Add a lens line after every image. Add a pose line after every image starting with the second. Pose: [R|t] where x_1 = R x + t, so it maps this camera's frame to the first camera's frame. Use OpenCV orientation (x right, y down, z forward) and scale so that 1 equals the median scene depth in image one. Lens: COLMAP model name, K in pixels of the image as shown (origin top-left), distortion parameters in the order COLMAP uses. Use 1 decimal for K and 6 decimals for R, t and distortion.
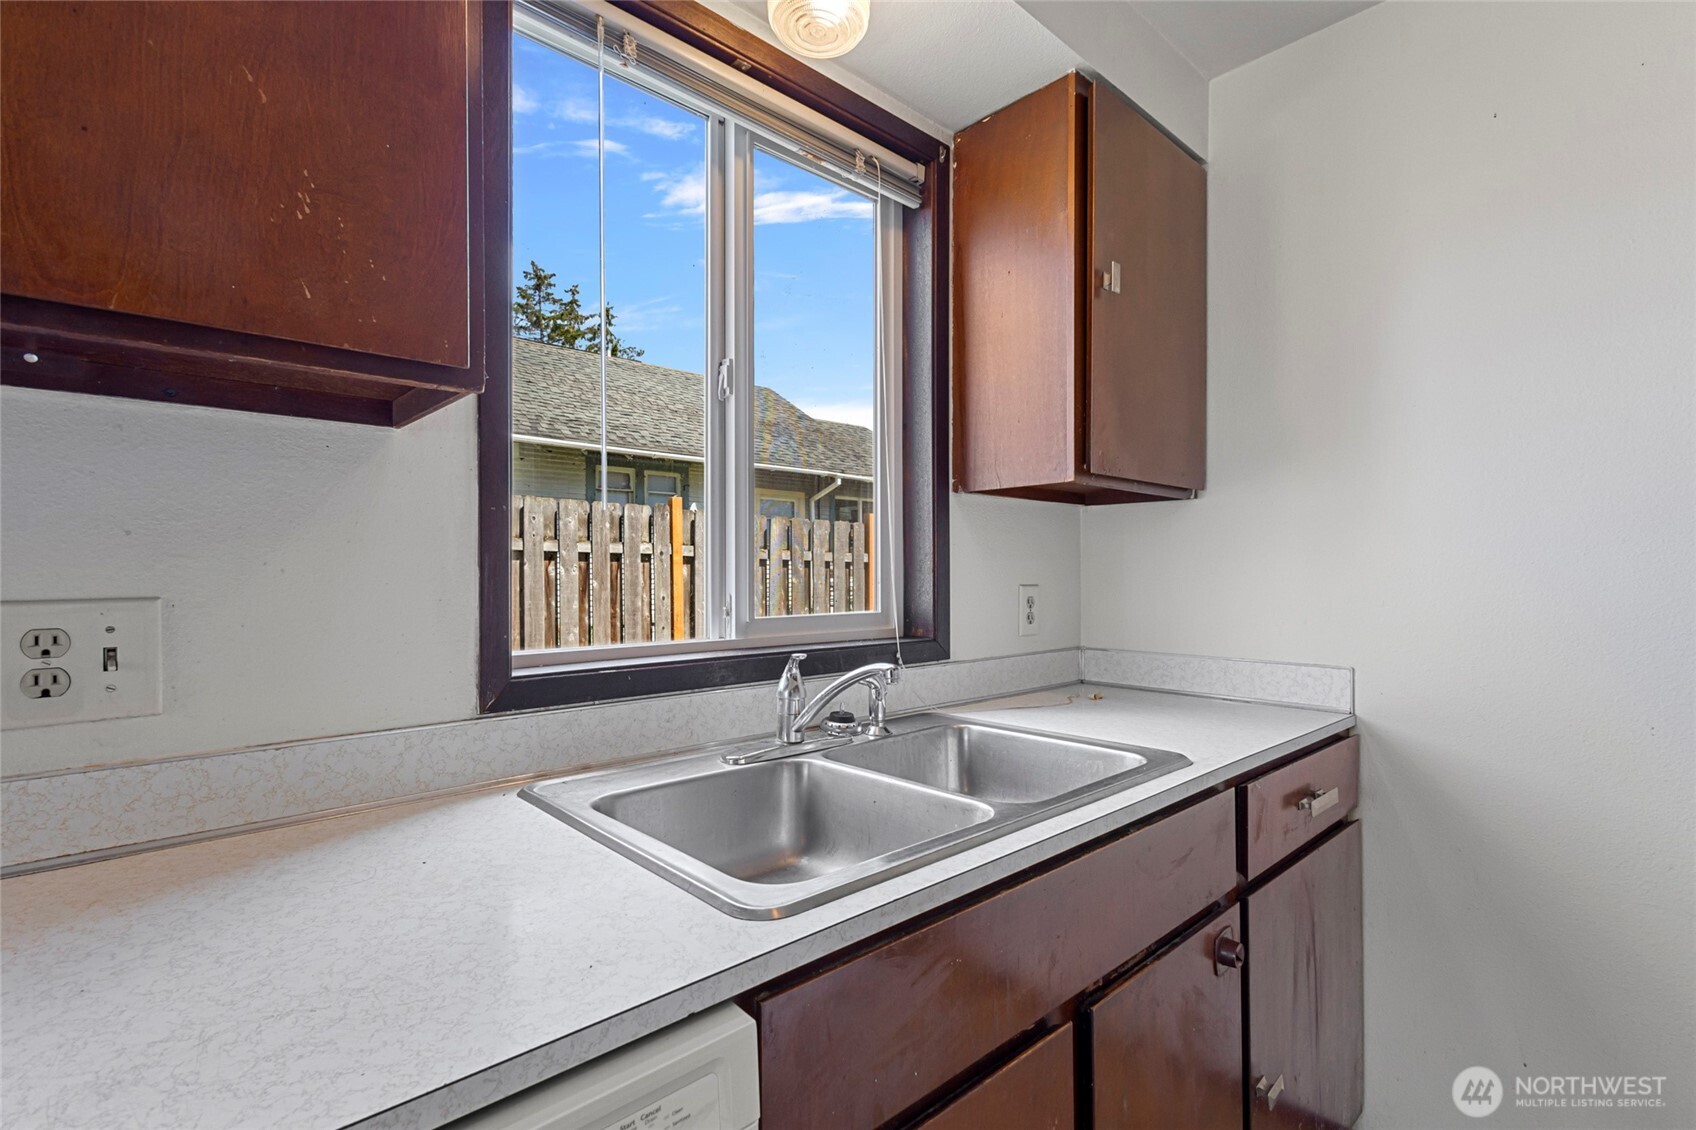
lens RADIAL K [[787.3, 0, 818.4], [0, 787.3, 577.0], [0, 0, 1]] dist [0.014116, -0.000307]
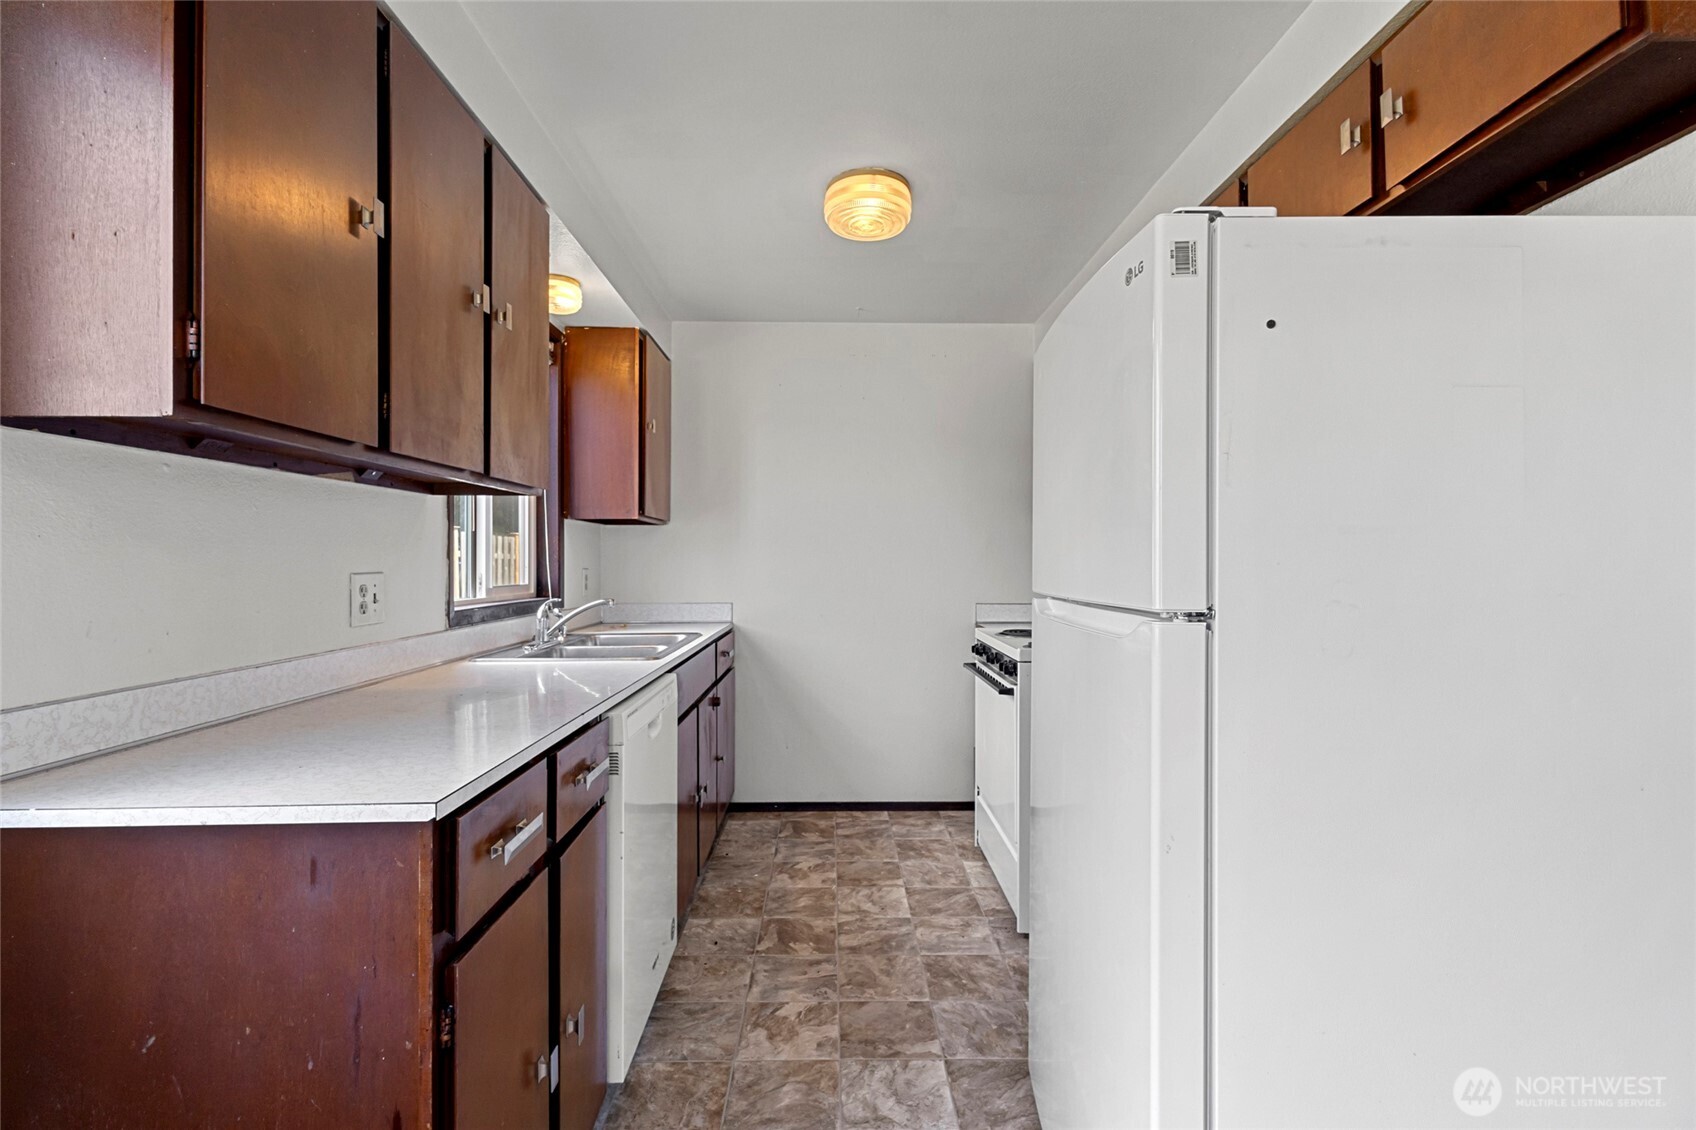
lens RADIAL K [[787.3, 0, 849.1], [0, 787.3, 563.1], [0, 0, 1]] dist [0.014116, -0.000307]
pose [[0.651591, -0.000135, 0.758570, -0.852741], [0.002225, 0.999996, -0.001733, 0.003586], [-0.758567, 0.002817, 0.651589, -0.764200]]
